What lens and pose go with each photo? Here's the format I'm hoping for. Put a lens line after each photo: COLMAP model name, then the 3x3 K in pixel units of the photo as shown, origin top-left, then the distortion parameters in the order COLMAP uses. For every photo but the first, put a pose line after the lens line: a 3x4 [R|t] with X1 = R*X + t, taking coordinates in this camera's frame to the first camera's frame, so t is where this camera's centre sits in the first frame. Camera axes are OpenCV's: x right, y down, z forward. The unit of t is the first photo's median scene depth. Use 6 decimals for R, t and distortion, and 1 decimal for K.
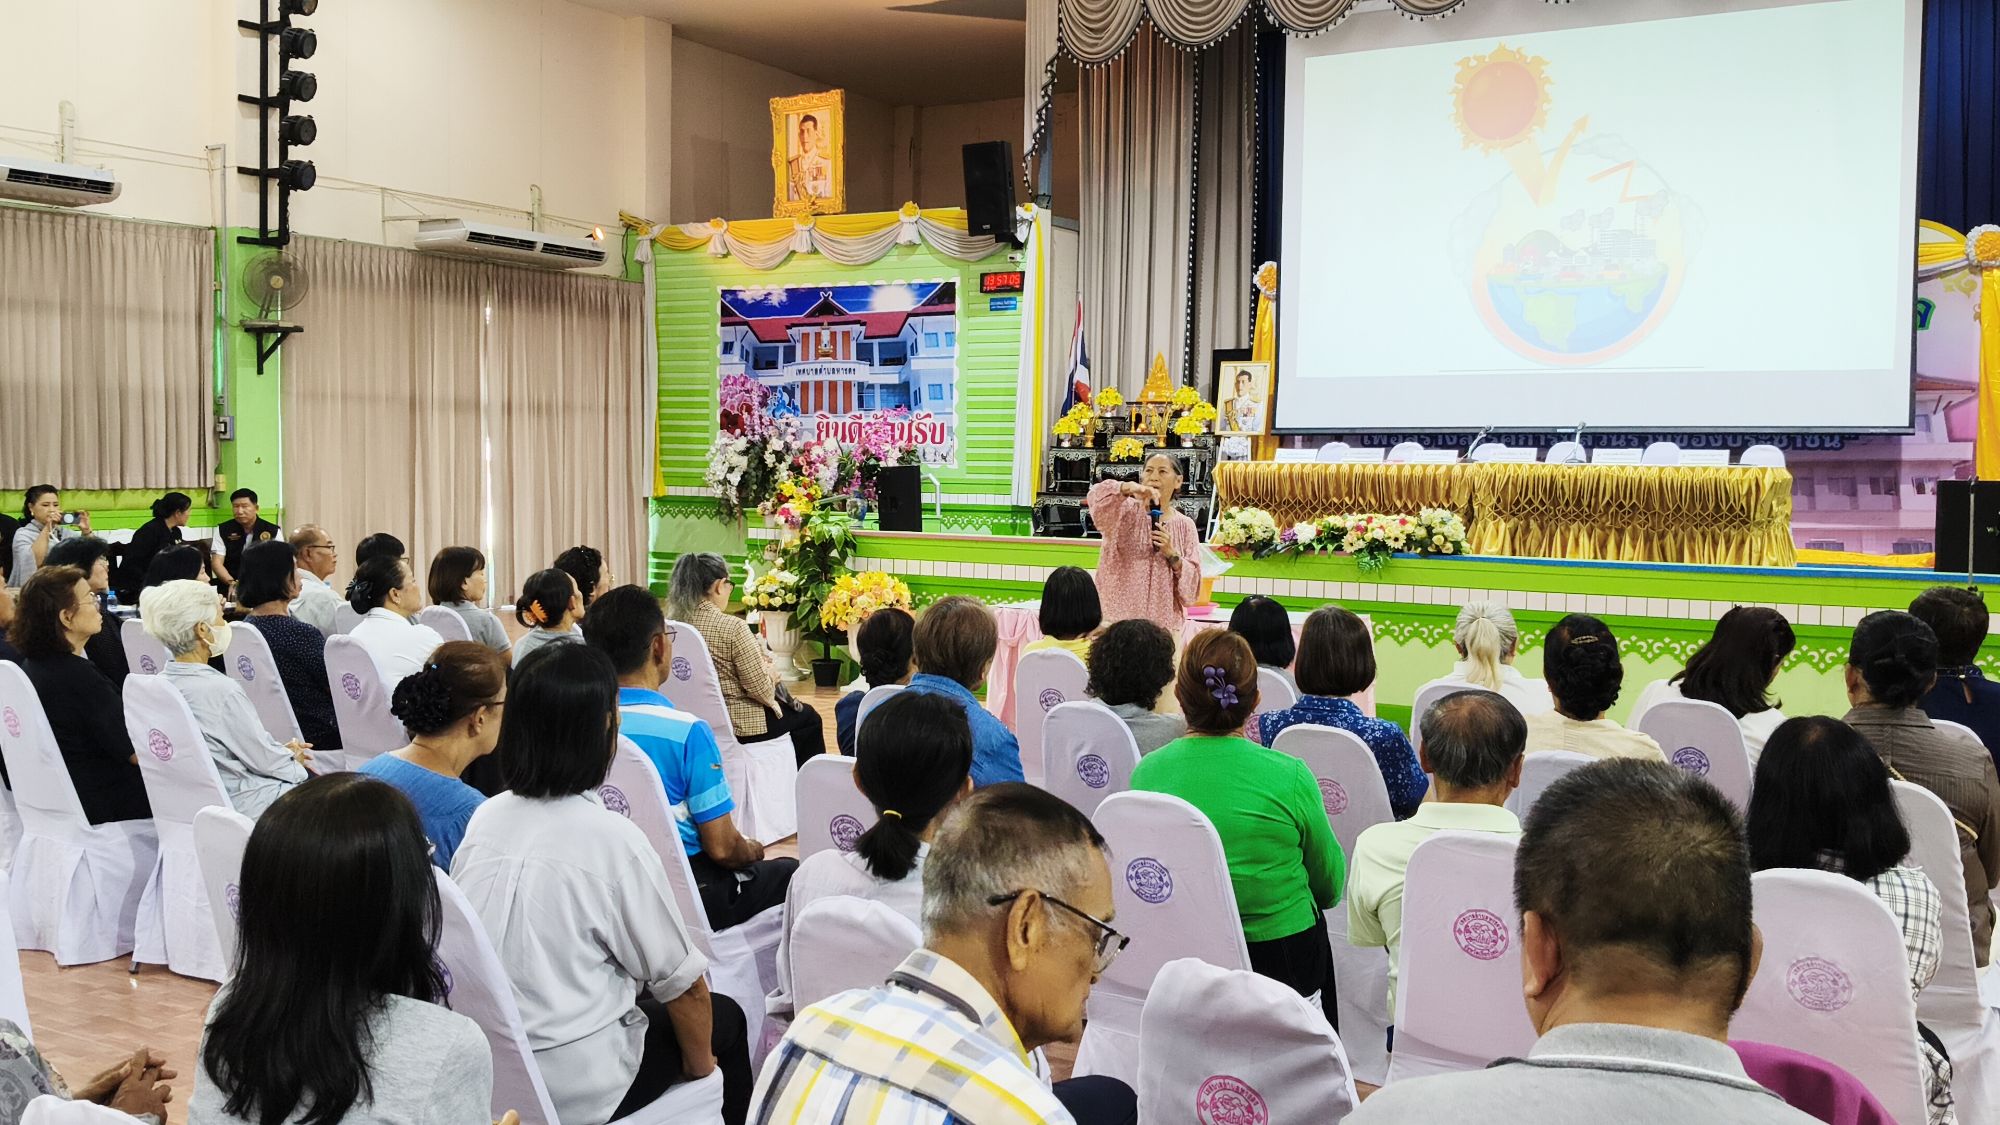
lens RADIAL K [[1780.4, 0, 1000.0], [0, 1780.4, 562.5], [0, 0, 1]] dist [0.088683, -0.242516]
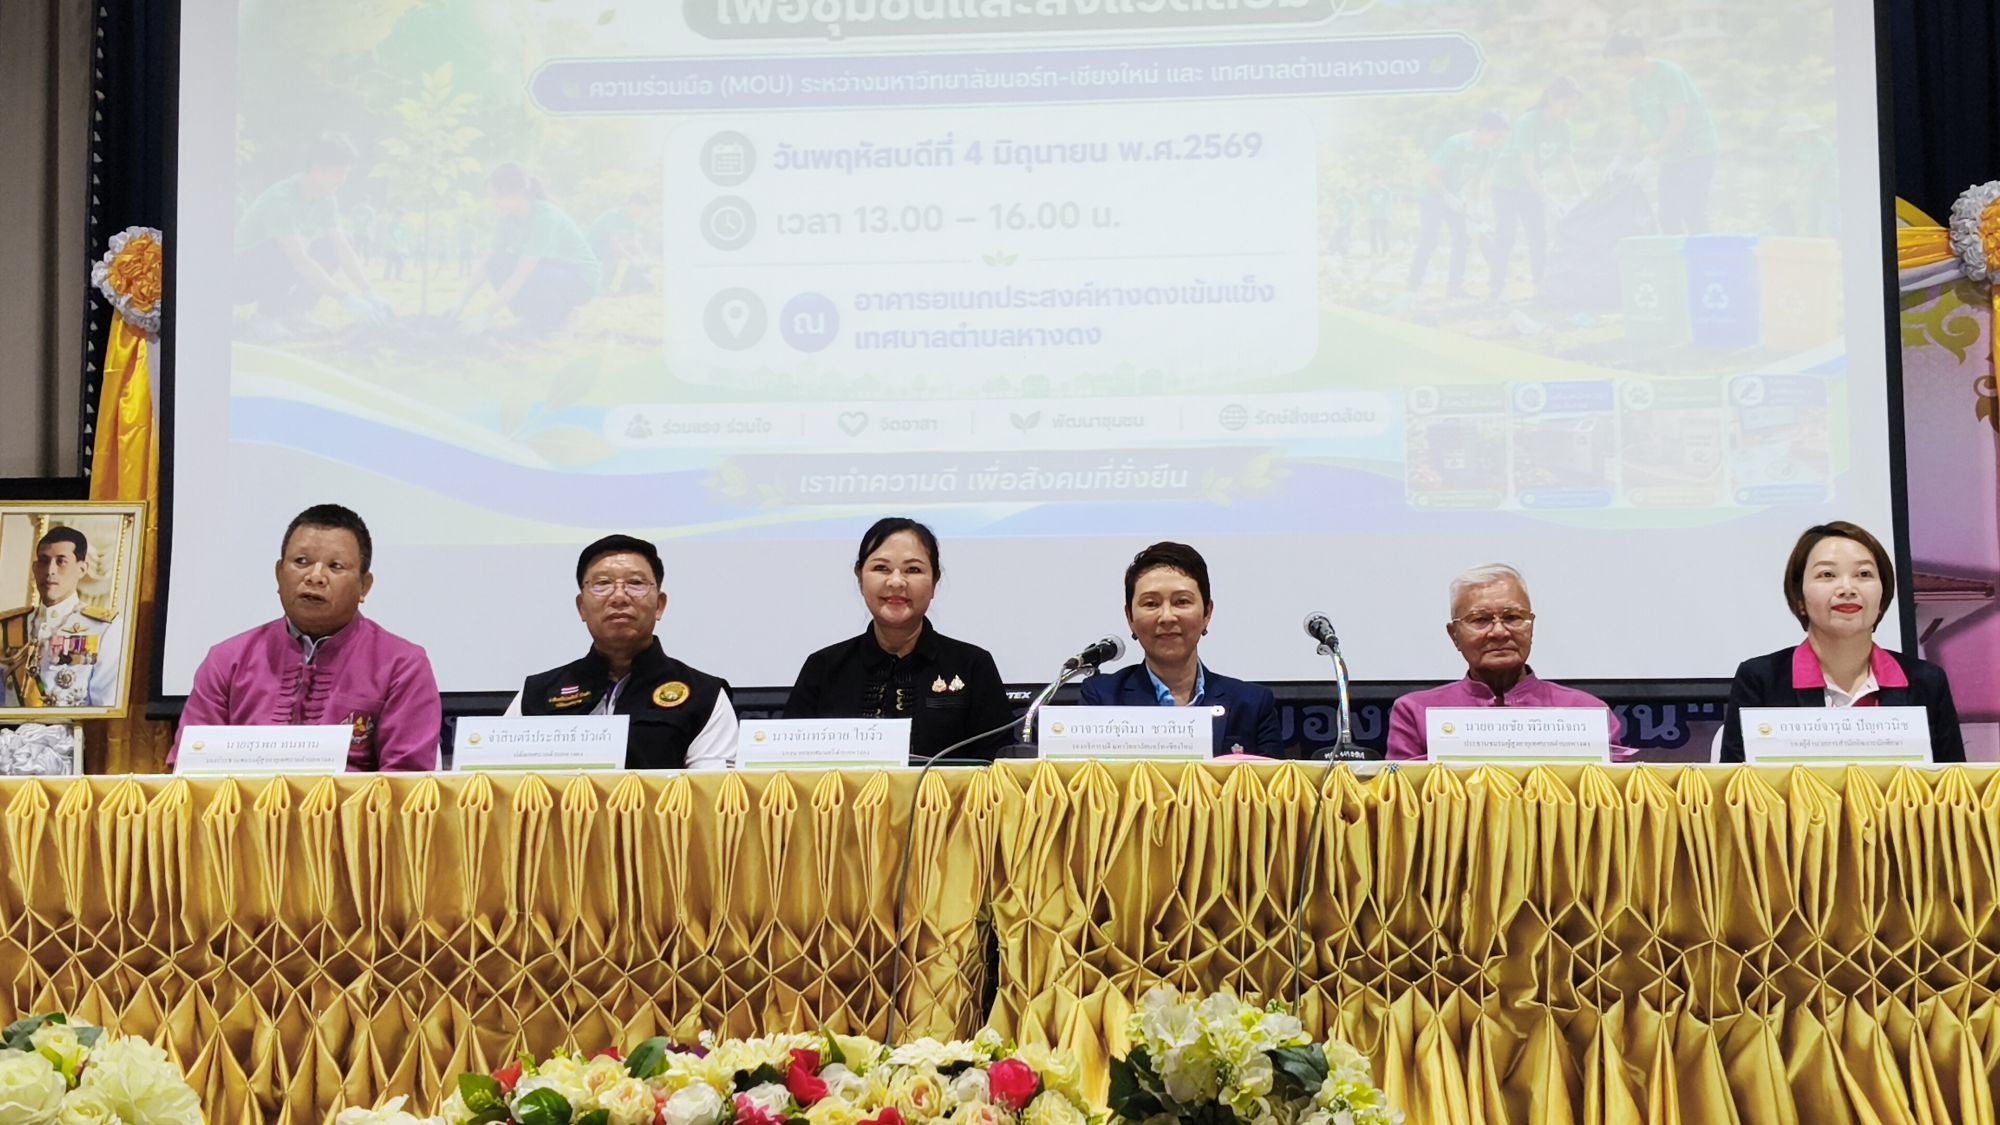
lens RADIAL K [[2769.7, 0, 1000.0], [0, 2769.7, 562.5], [0, 0, 1]] dist [0.236362, -0.887384]
pose [[0.900848, 0.026076, 0.433351, 0.091821], [0.040088, 0.988933, -0.142842, -0.027157], [-0.432280, 0.146051, 0.889833, 0.625666]]
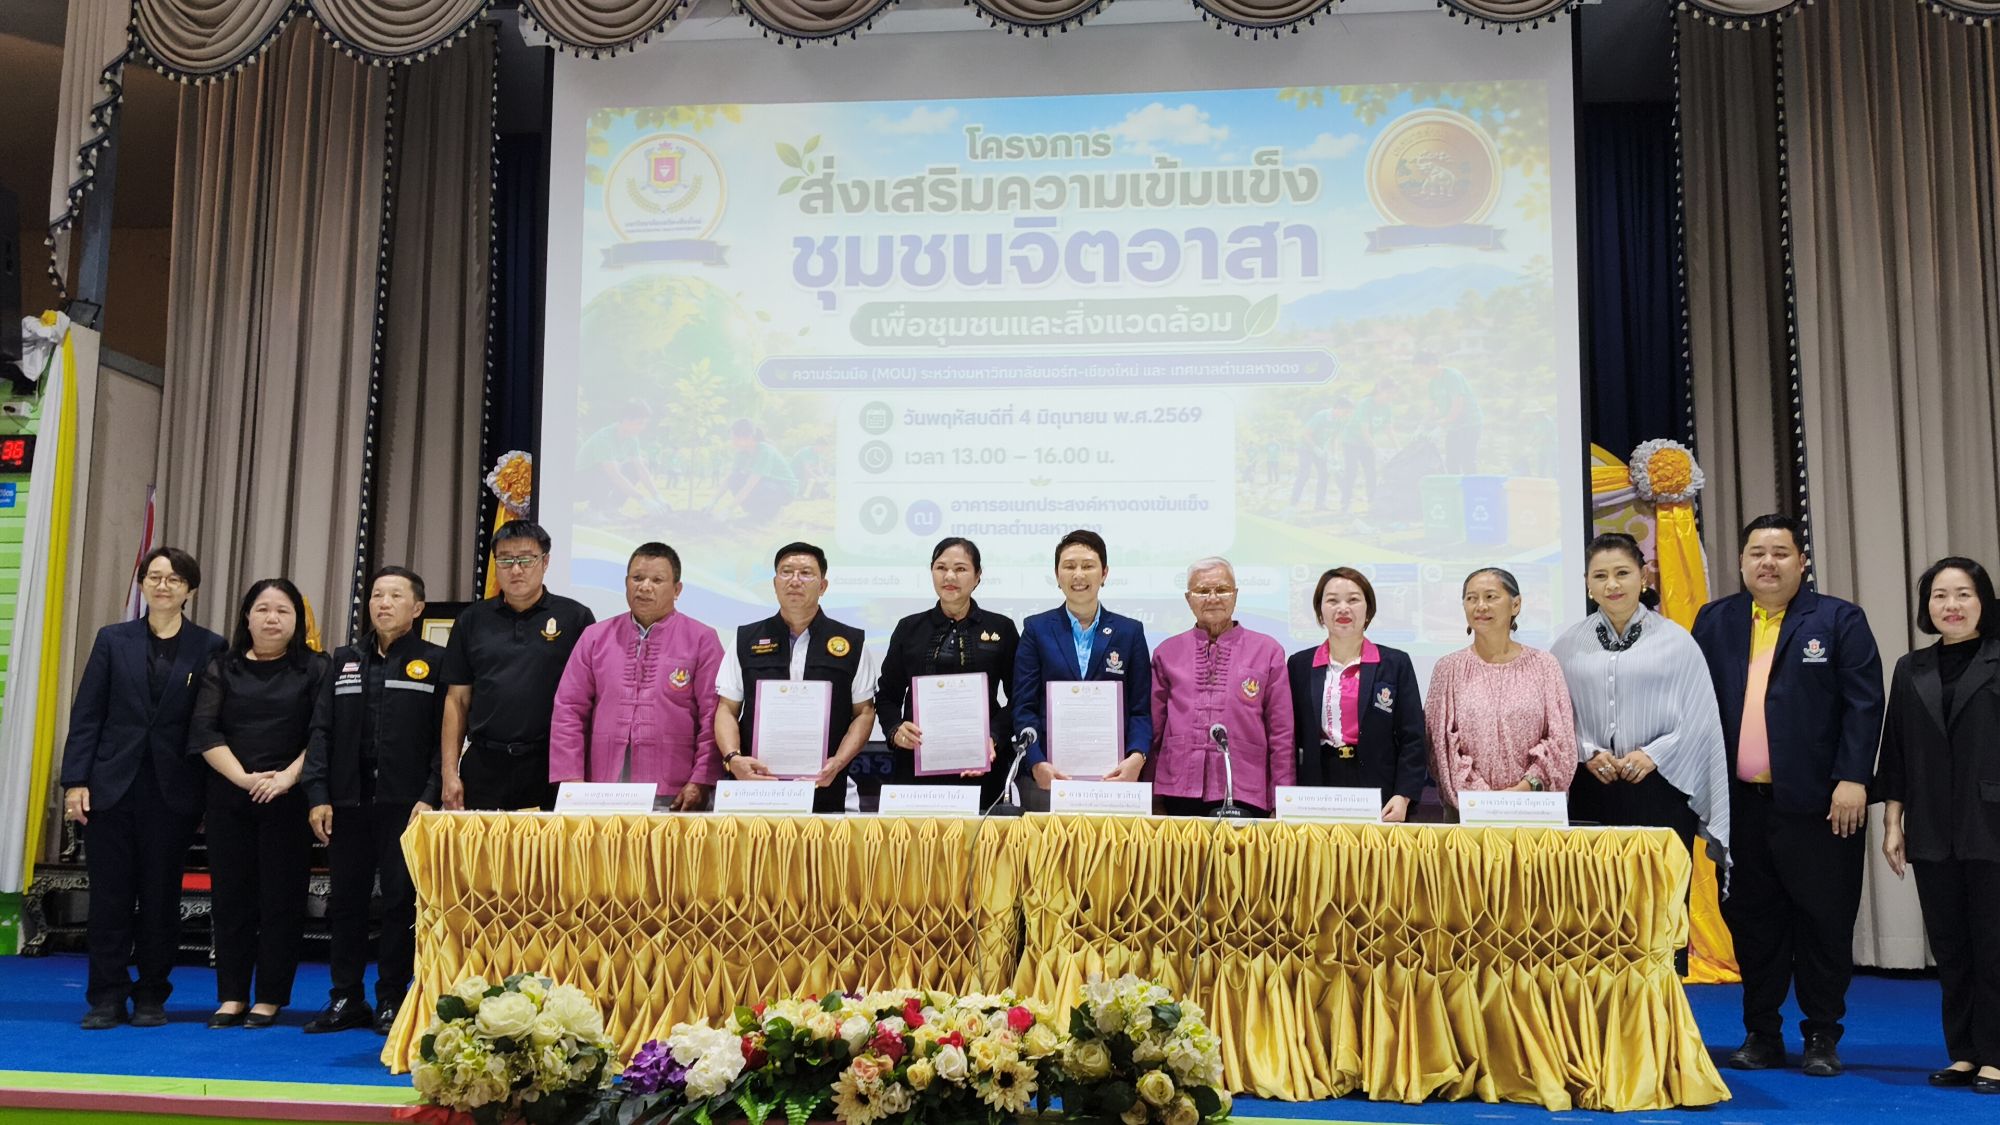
lens RADIAL K [[1864.0, 0, 999.5], [0, 1864.0, 572.2], [0, 0, 1]] dist [0.212514, -0.710497]
pose [[0.911767, 0.049619, 0.407700, 0.066993], [0.021816, 0.985423, -0.168718, -0.036293], [-0.410128, 0.162726, 0.897394, 0.562489]]
